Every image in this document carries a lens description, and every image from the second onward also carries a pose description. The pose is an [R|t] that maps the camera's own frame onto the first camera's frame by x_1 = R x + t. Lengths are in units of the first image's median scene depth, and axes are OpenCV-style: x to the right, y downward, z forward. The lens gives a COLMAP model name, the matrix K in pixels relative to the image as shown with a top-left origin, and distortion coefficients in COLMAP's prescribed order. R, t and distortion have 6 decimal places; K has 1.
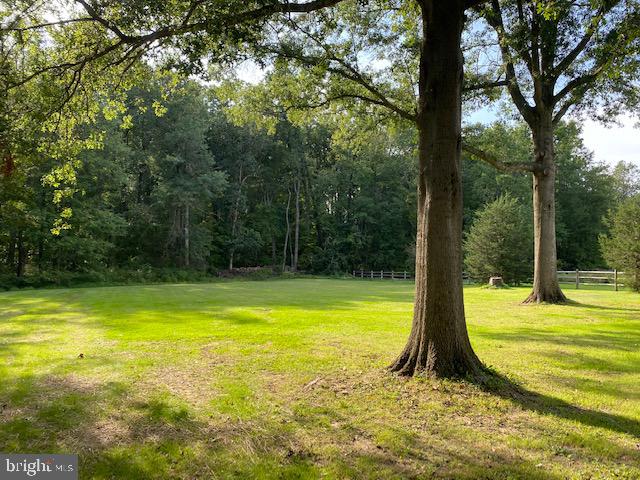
lens RADIAL K [[487.5, 0, 320.0], [0, 487.5, 240.0], [0, 0, 1]] dist [0.005711, -0.001549]
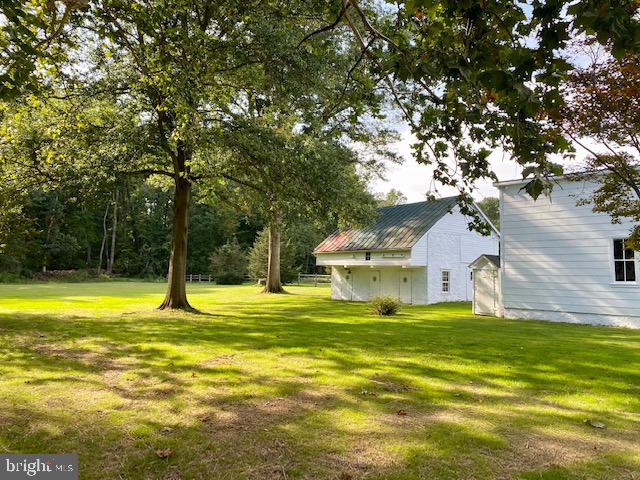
lens RADIAL K [[487.5, 0, 320.0], [0, 487.5, 240.0], [0, 0, 1]] dist [0.005711, -0.001549]
pose [[0.936121, 0.032104, 0.350210, 0.002045], [-0.029205, 0.999482, -0.013557, -0.012023], [-0.350464, 0.002464, 0.936573, -0.191480]]
